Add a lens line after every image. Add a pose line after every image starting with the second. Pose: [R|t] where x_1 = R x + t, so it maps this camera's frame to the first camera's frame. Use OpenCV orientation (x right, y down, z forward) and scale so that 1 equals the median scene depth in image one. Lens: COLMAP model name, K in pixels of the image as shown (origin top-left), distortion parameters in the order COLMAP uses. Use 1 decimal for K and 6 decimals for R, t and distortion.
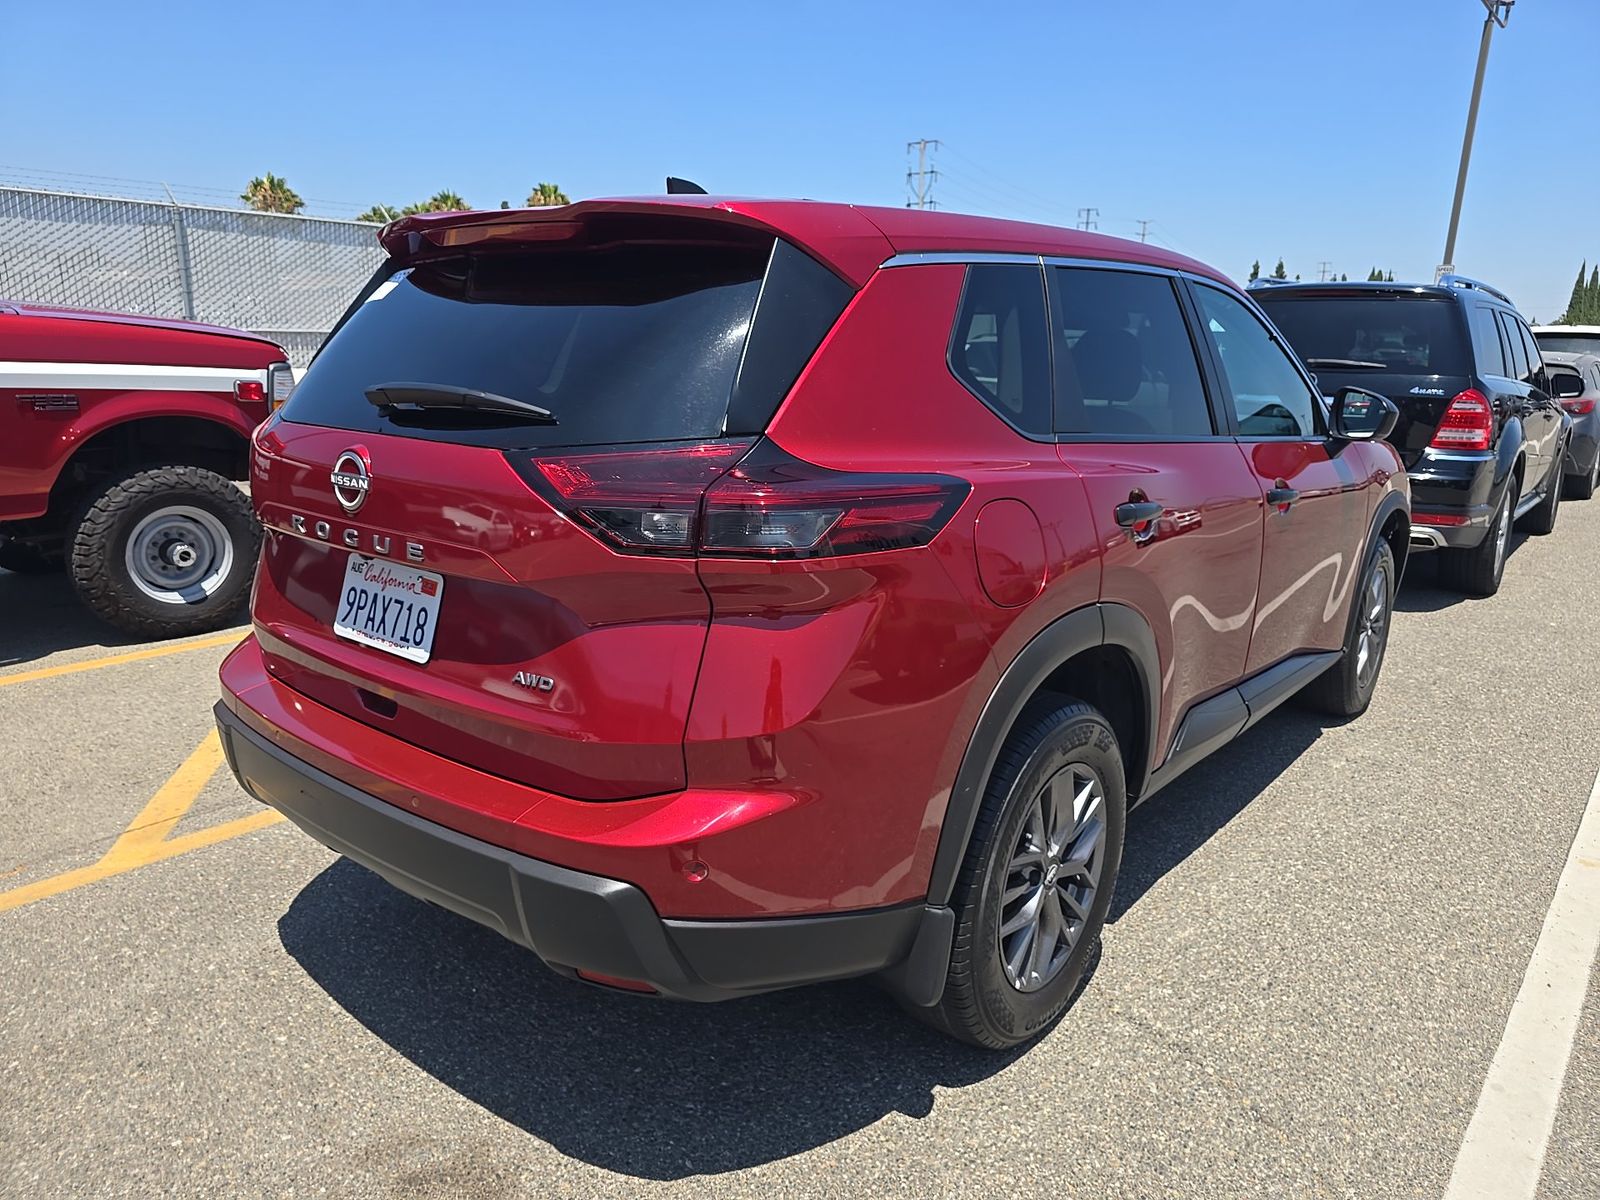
lens RADIAL K [[1074.8, 0, 800.0], [0, 1074.8, 600.0], [0, 0, 1]] dist [0.033255, -0.030276]
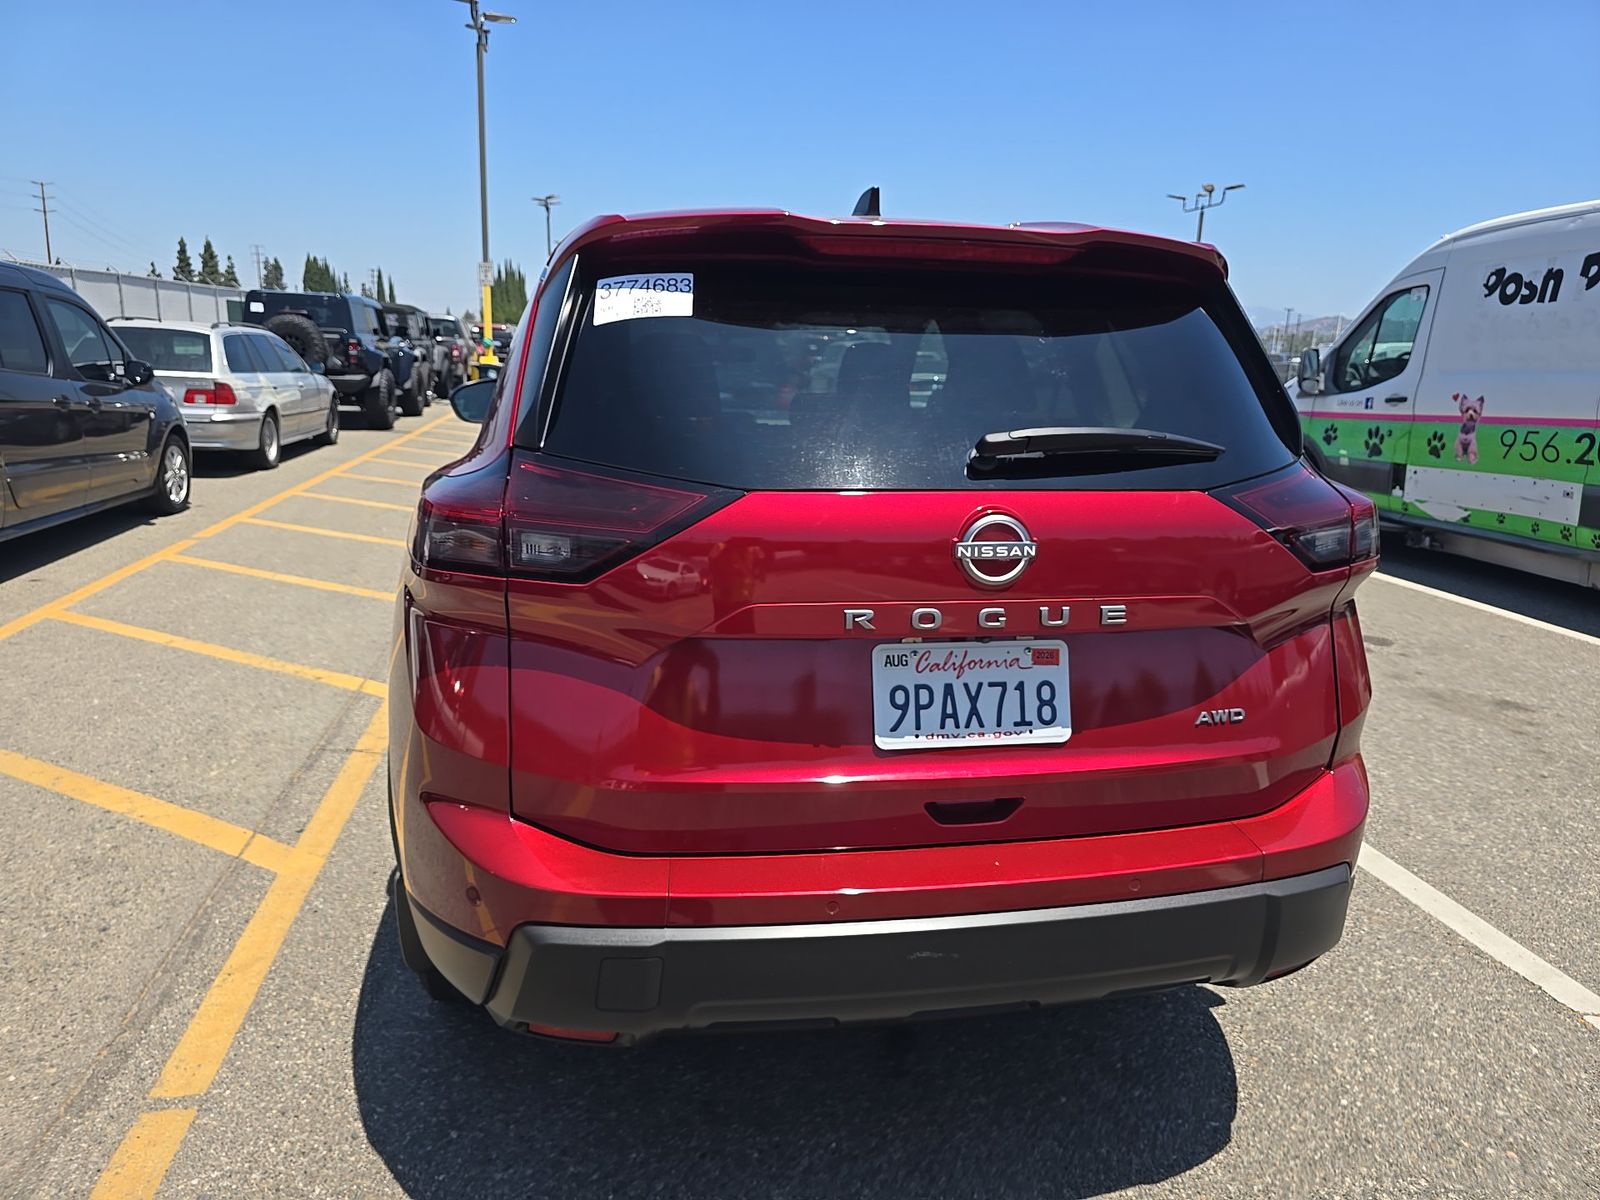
lens RADIAL K [[1079.4, 0, 830.2], [0, 1079.4, 603.7], [0, 0, 1]] dist [0.064587, -0.075279]
pose [[0.639410, -0.177153, 0.748179, -1.082035], [0.163832, 0.982139, 0.092535, -0.161206], [-0.751208, 0.063408, 0.657013, 0.530700]]
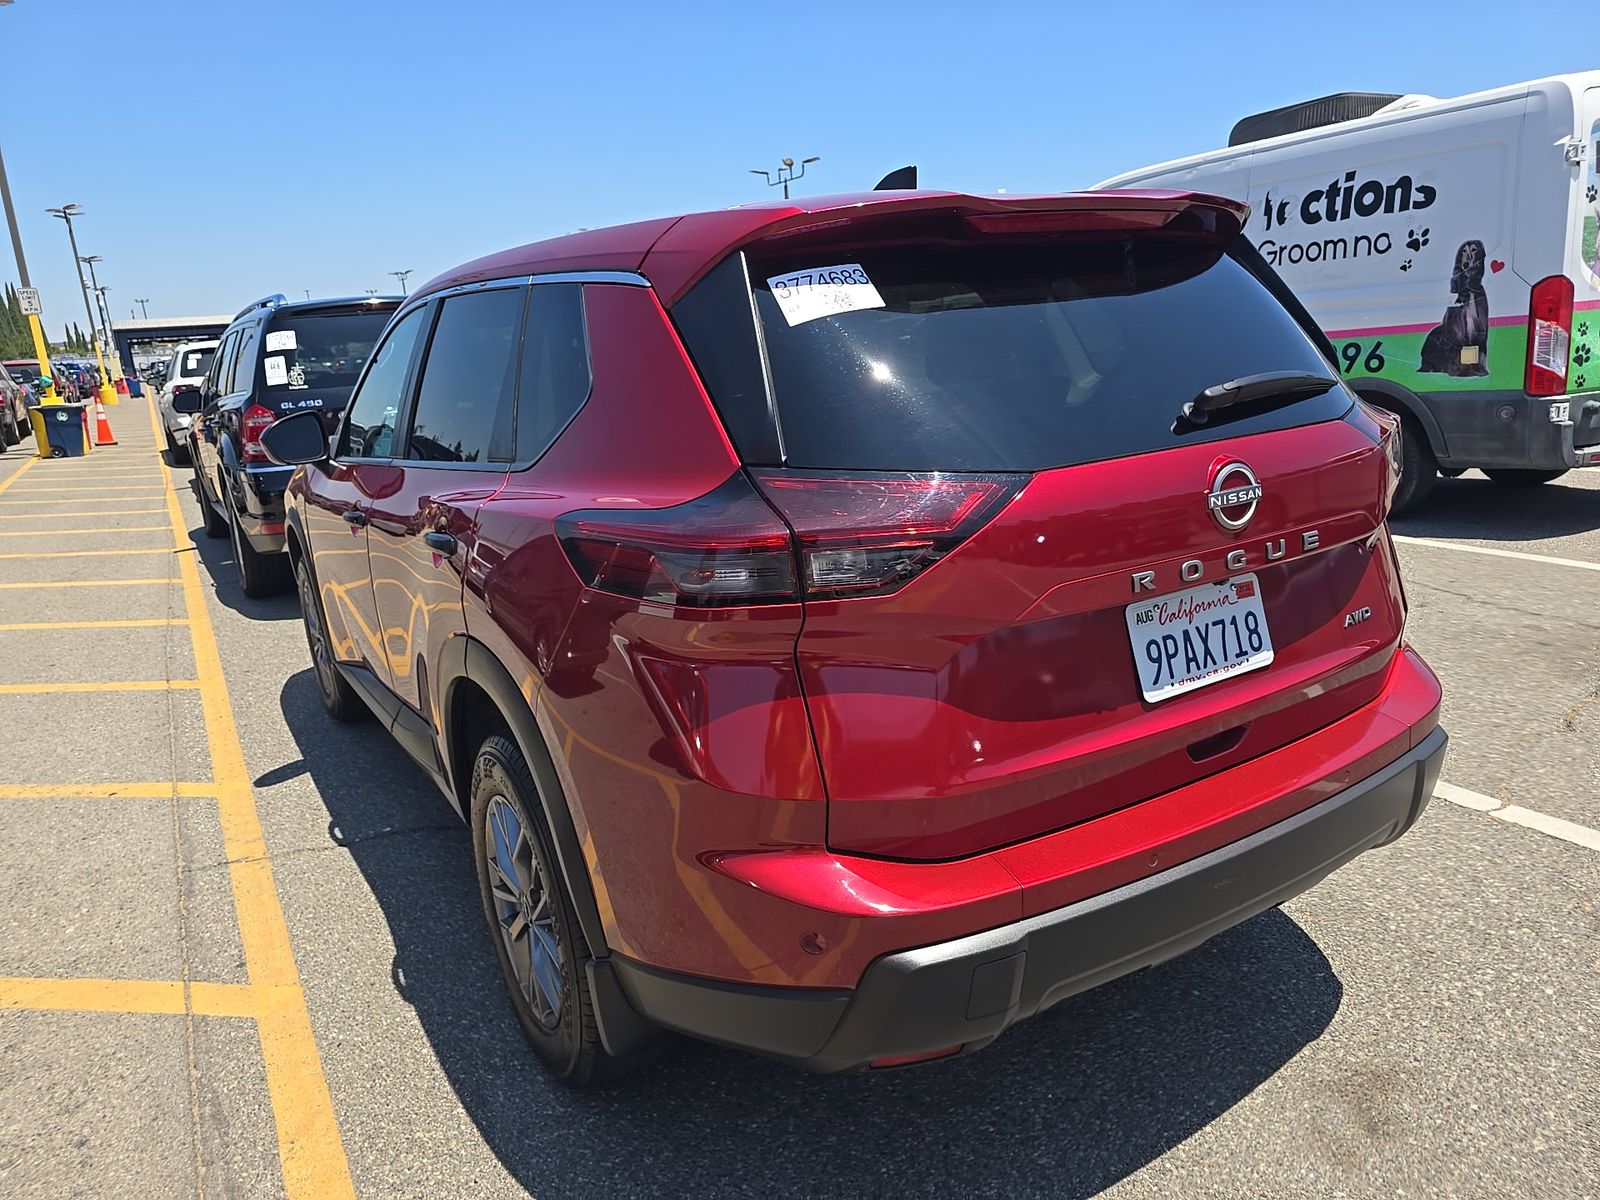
lens RADIAL K [[1074.8, 0, 800.0], [0, 1074.8, 600.0], [0, 0, 1]] dist [0.033255, -0.030276]
pose [[0.335041, -0.275935, 0.900892, -1.301852], [0.291885, 0.939514, 0.179213, -0.281585], [-0.895852, 0.202913, 0.395317, 0.948773]]
